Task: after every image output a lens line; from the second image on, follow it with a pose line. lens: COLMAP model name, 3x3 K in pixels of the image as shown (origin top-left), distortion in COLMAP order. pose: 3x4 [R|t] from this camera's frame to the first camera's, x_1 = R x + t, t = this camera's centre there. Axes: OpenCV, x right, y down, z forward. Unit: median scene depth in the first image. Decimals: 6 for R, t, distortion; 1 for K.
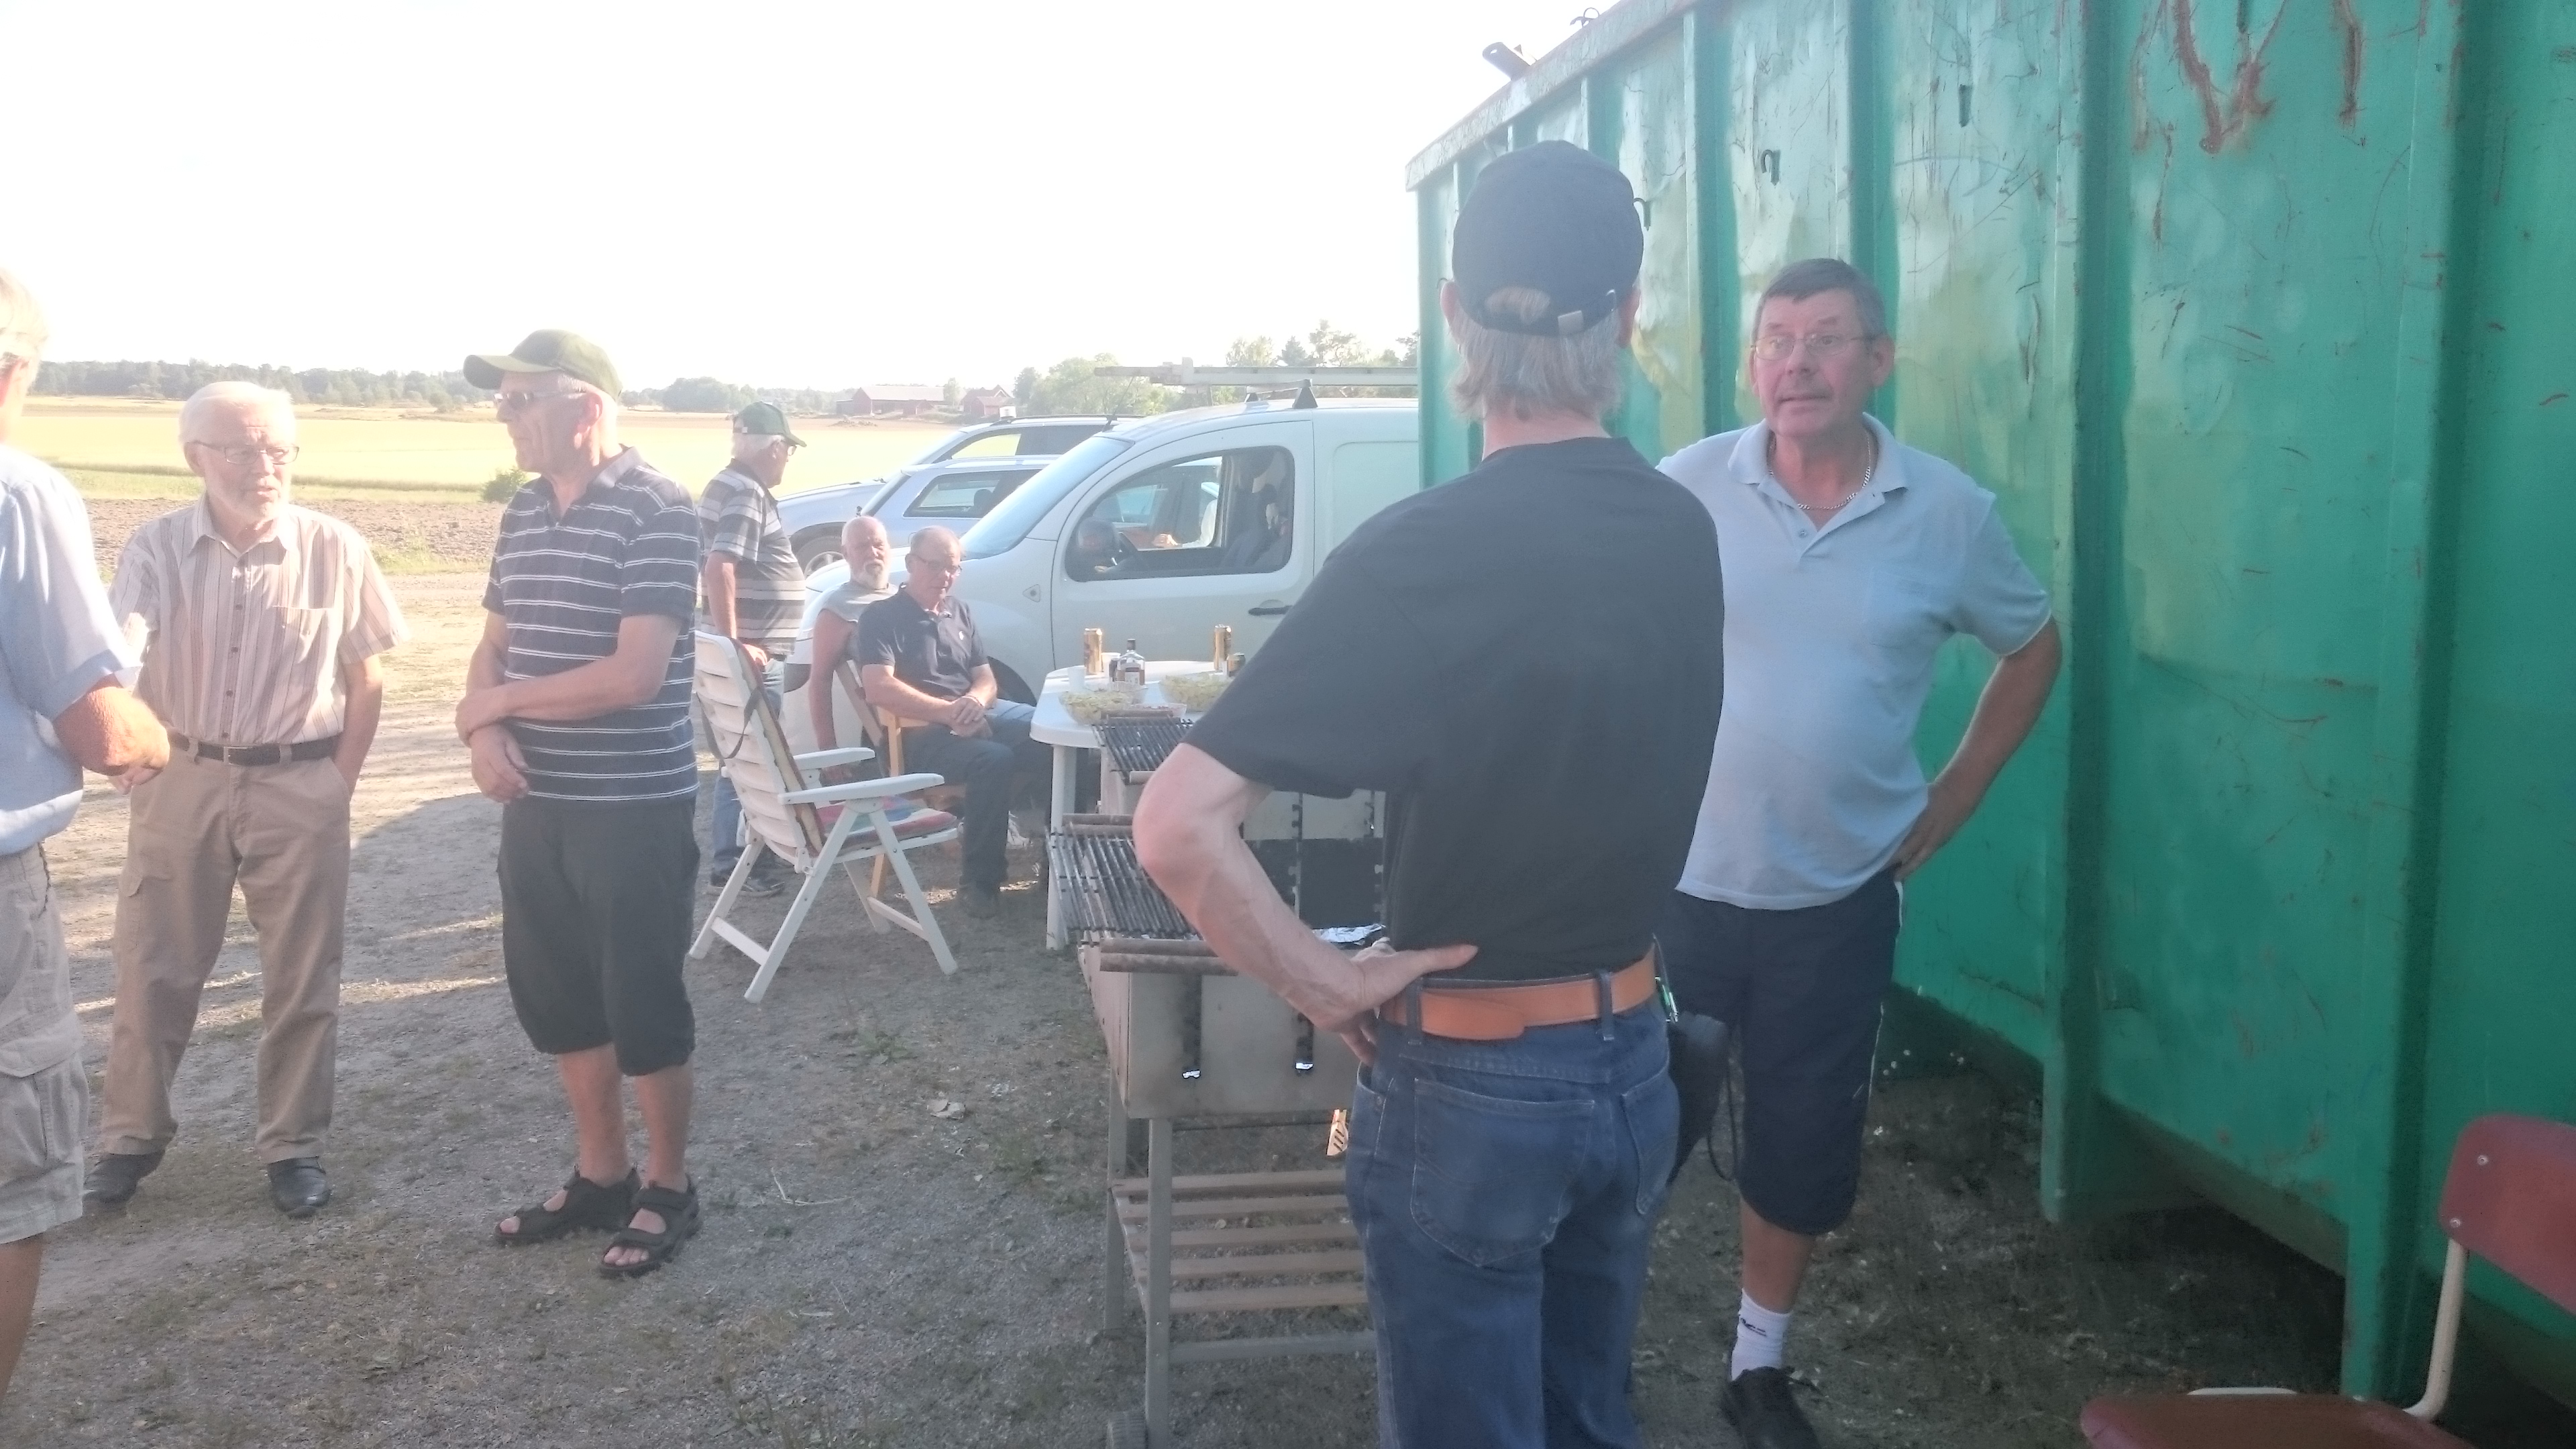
lens RADIAL K [[1841.6, 0, 1288.0], [0, 1841.6, 724.5], [0, 0, 1]] dist [0.005283, -0.004423]
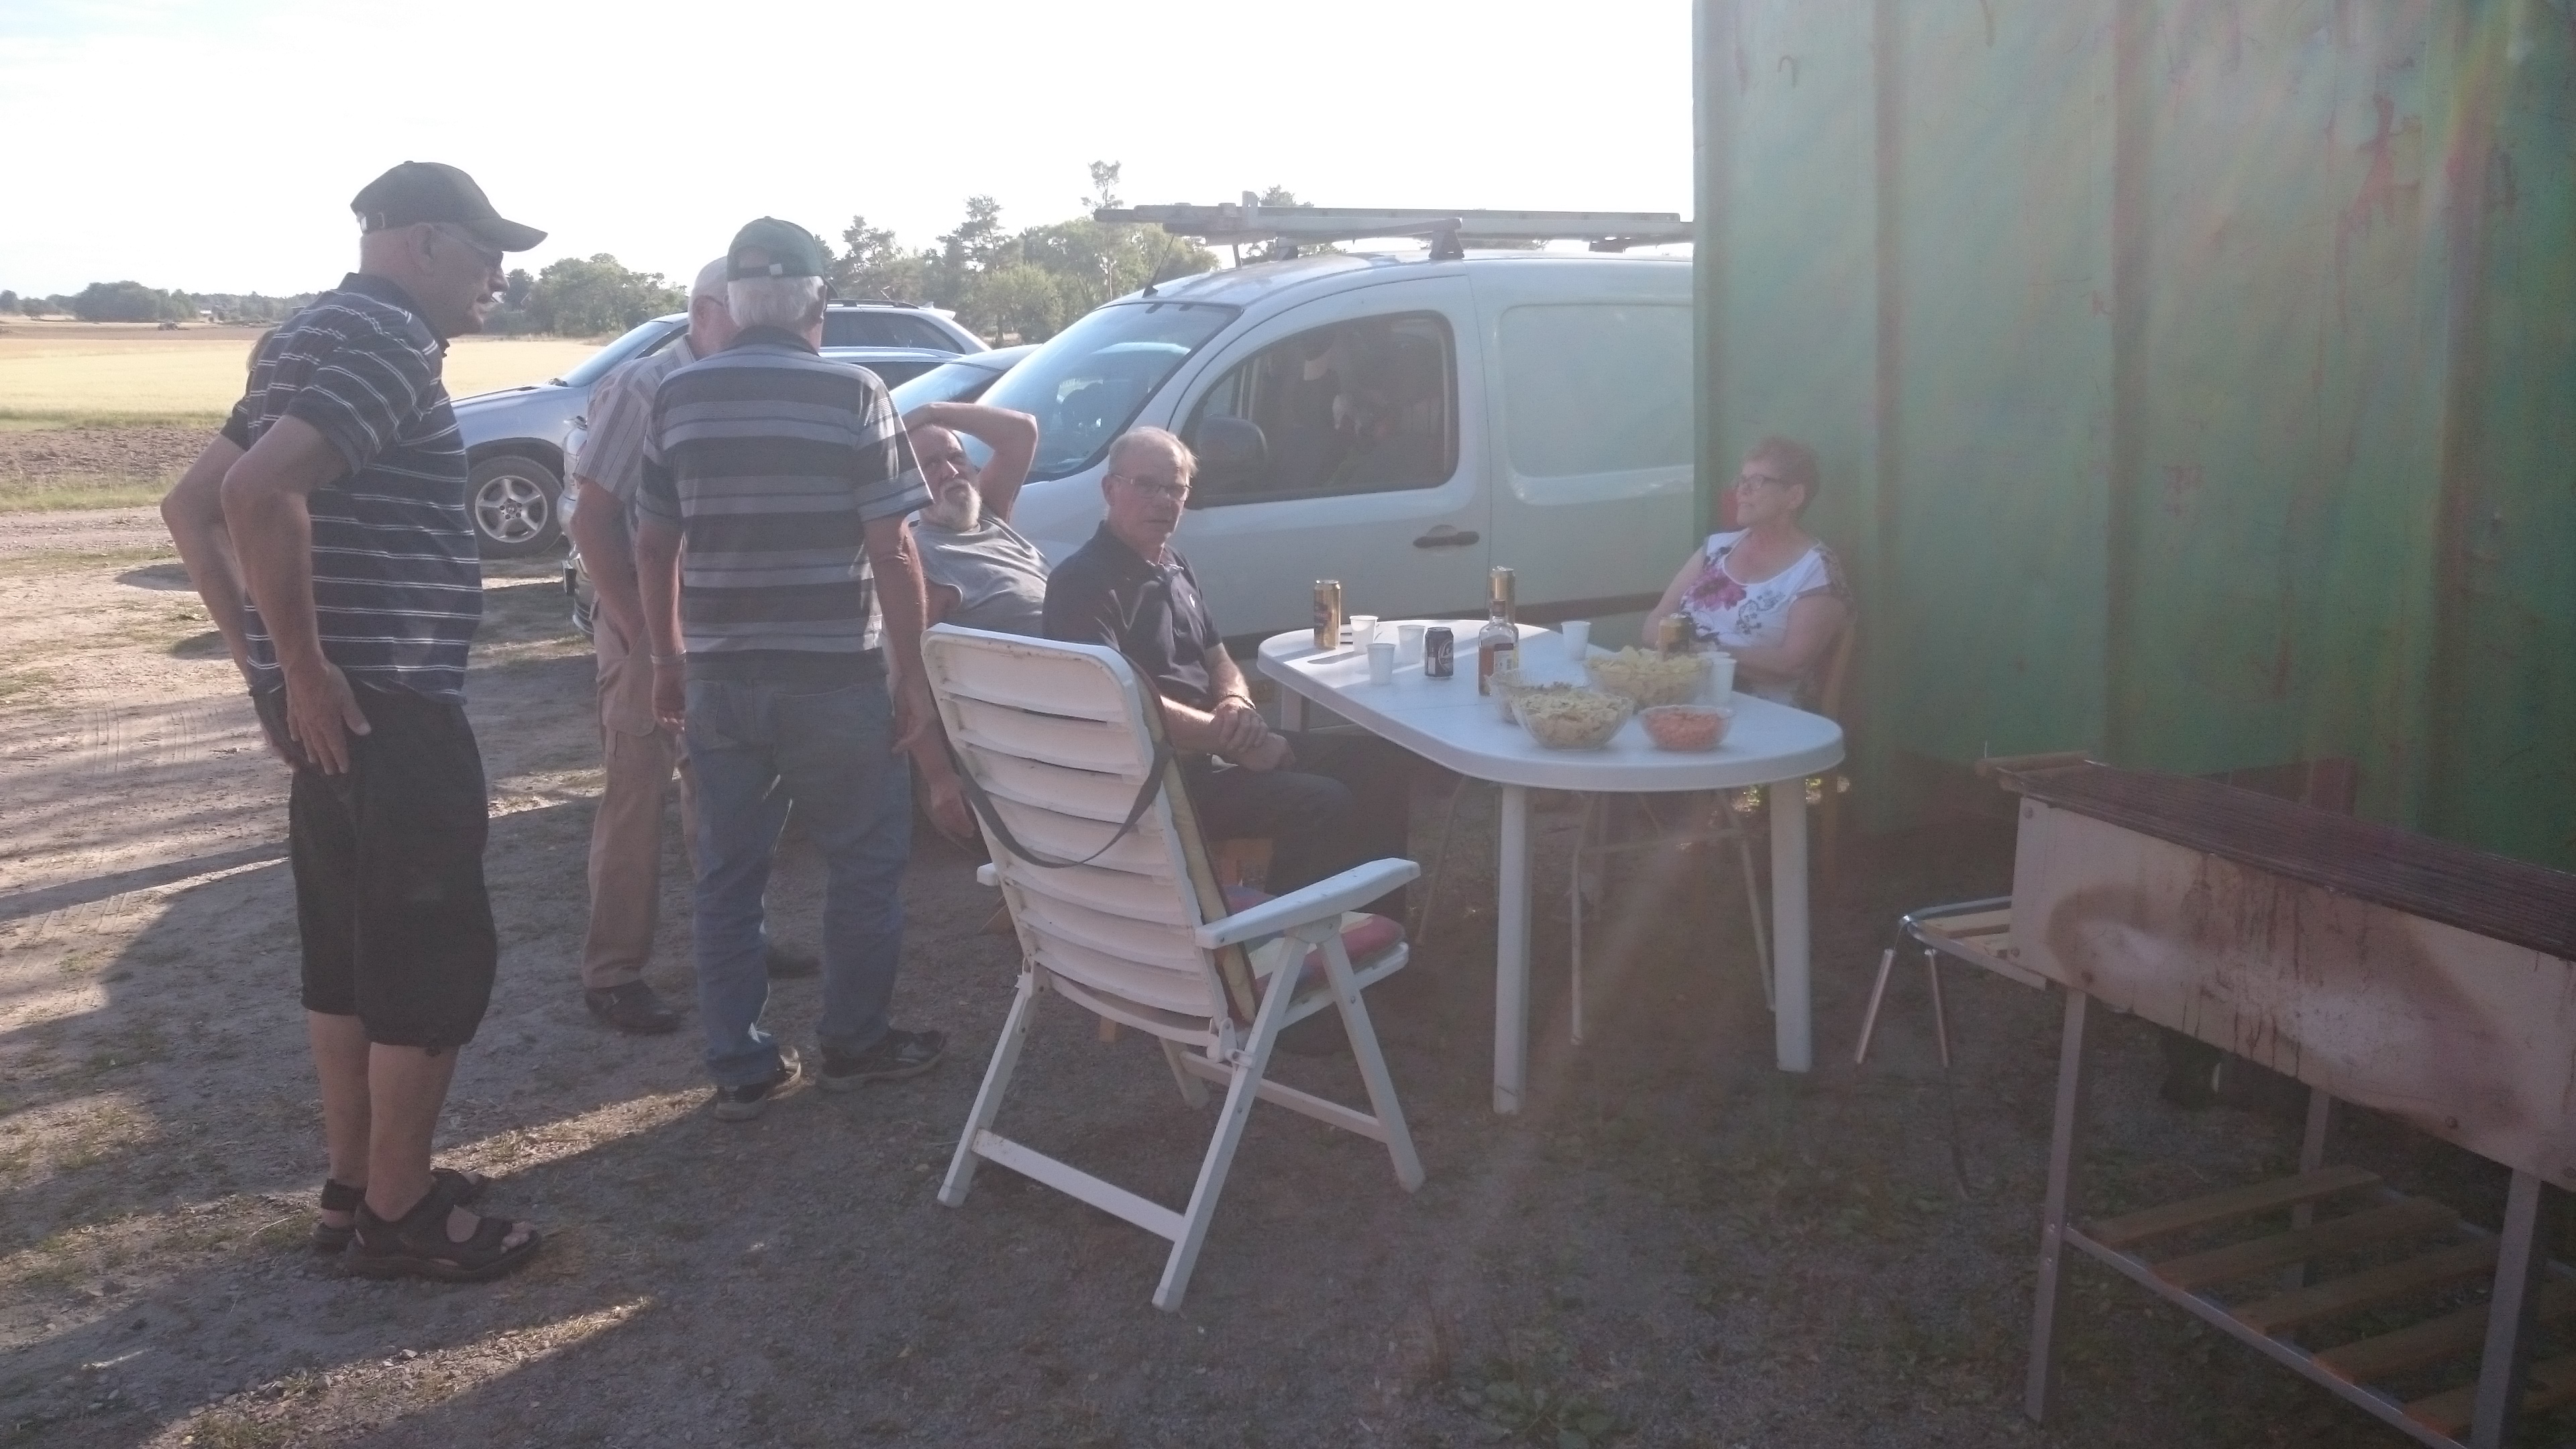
lens RADIAL K [[1841.6, 0, 1288.0], [0, 1841.6, 724.5], [0, 0, 1]] dist [0.005283, -0.004423]
pose [[0.972068, -0.052275, 0.228802, -0.296558], [0.040390, 0.997595, 0.056327, -0.040684], [-0.231197, -0.045512, 0.971842, 0.379023]]
